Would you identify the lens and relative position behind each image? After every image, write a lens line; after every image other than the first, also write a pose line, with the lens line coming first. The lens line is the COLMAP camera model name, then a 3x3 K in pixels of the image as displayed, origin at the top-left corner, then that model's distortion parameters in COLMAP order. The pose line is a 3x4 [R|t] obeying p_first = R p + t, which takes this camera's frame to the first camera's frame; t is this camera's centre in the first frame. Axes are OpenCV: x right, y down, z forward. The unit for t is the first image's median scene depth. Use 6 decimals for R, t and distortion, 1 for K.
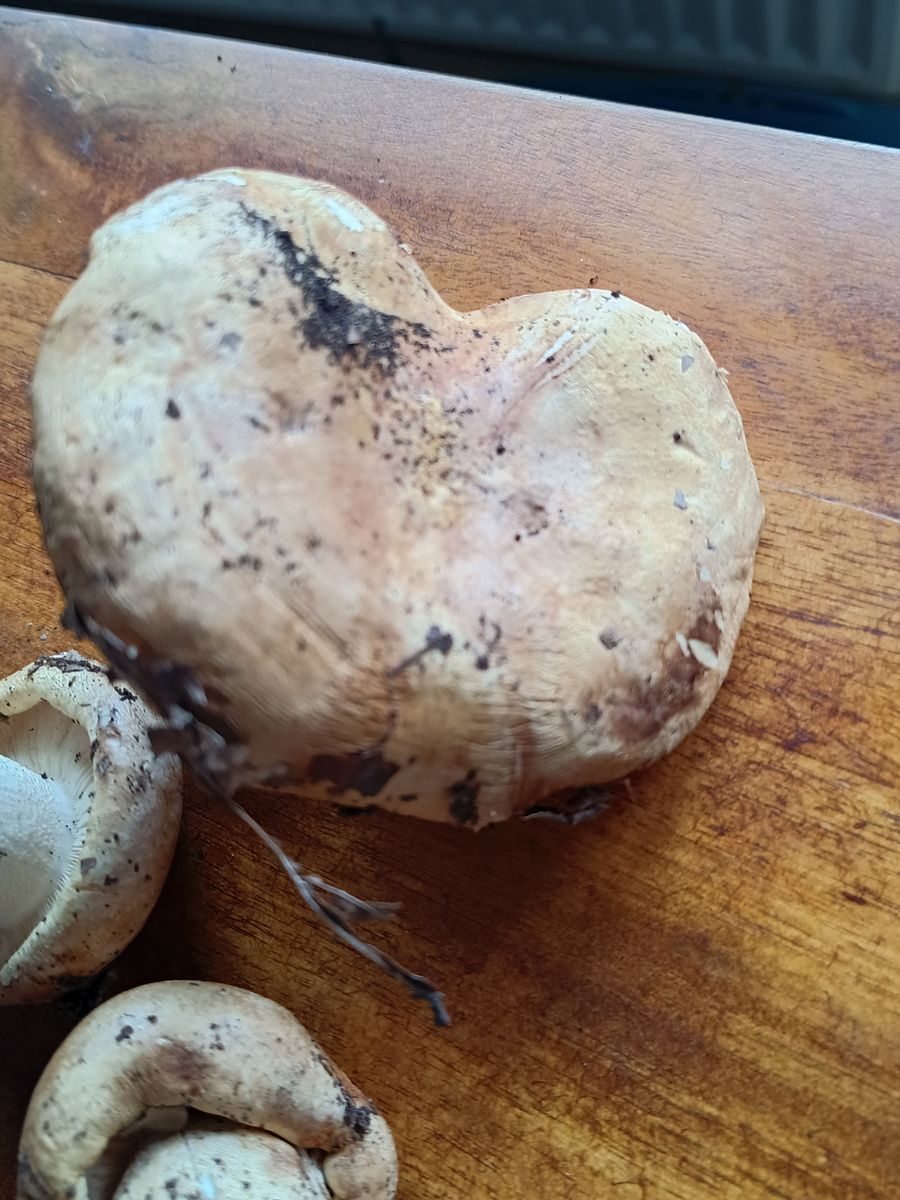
lens RADIAL K [[1047.6, 0, 484.5], [0, 1047.6, 560.4], [0, 0, 1]] dist [0.007533, -0.042341]
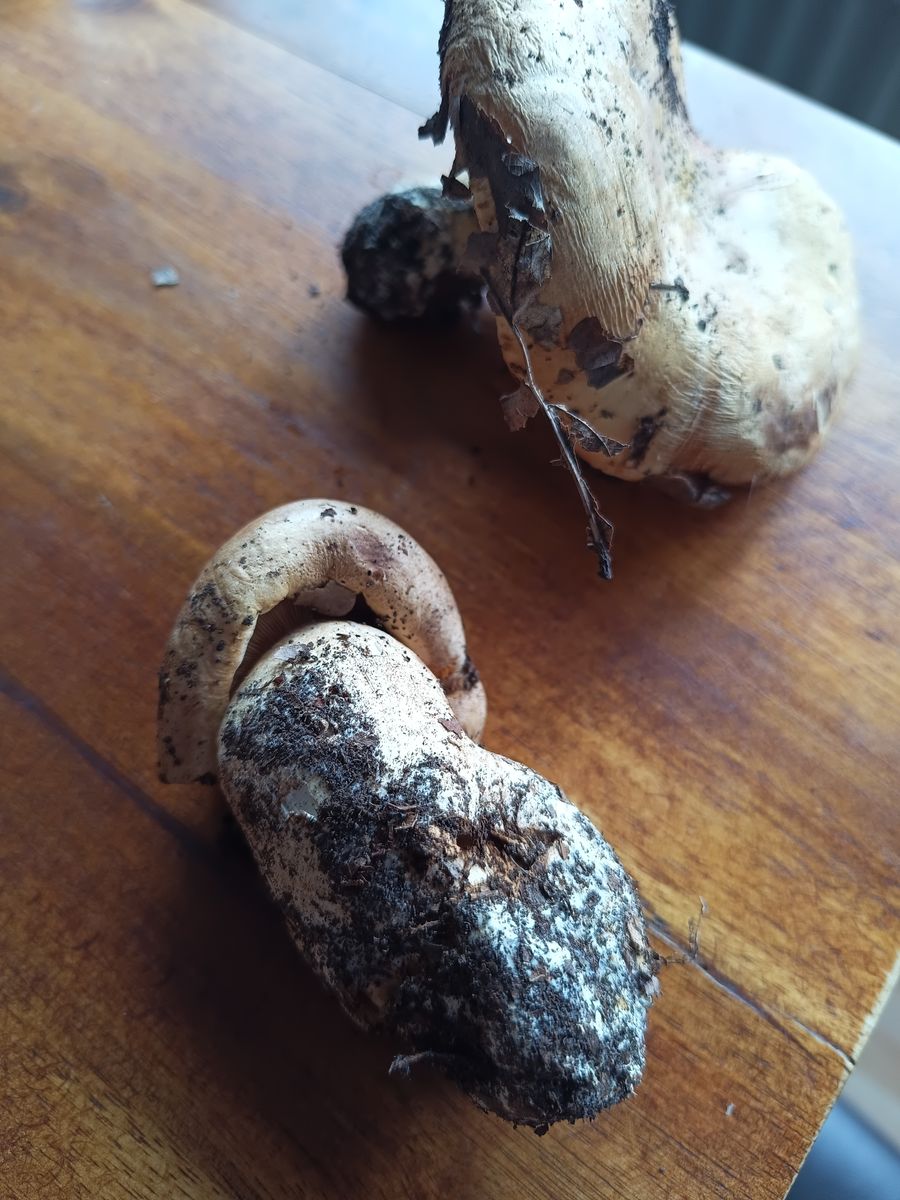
lens RADIAL K [[823.8, 0, 449.3], [0, 823.8, 611.0], [0, 0, 1]] dist [-0.017742, -0.033922]
pose [[0.939758, 0.309244, 0.145682, -0.291032], [-0.302441, 0.950789, -0.067299, 0.524071], [-0.159324, 0.019184, 0.987040, 0.098658]]
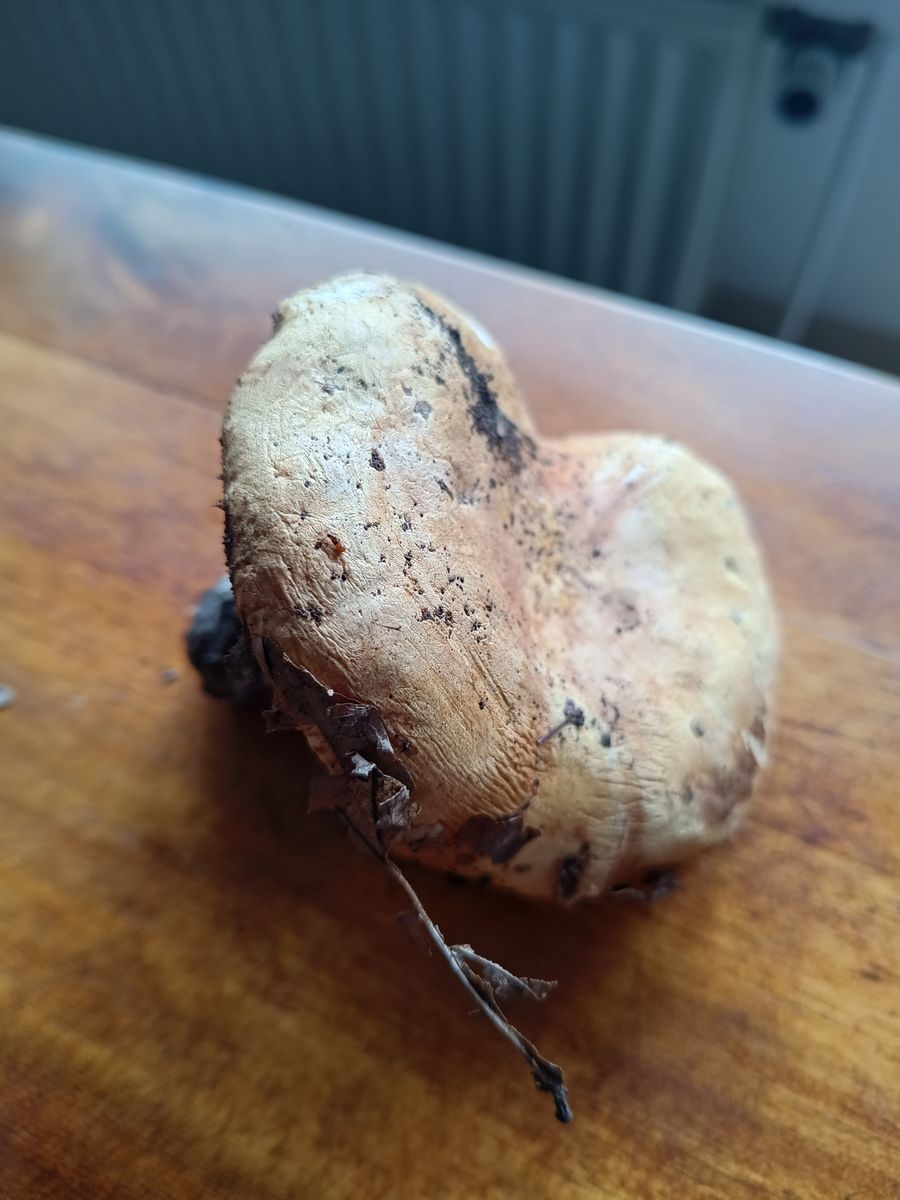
lens RADIAL K [[823.8, 0, 457.2], [0, 823.8, 600.7], [0, 0, 1]] dist [-0.017742, -0.033922]
pose [[0.977928, 0.101665, 0.182543, -0.290947], [-0.076394, 0.987128, -0.140508, 0.079981], [-0.194478, 0.123461, 0.973106, 0.183708]]
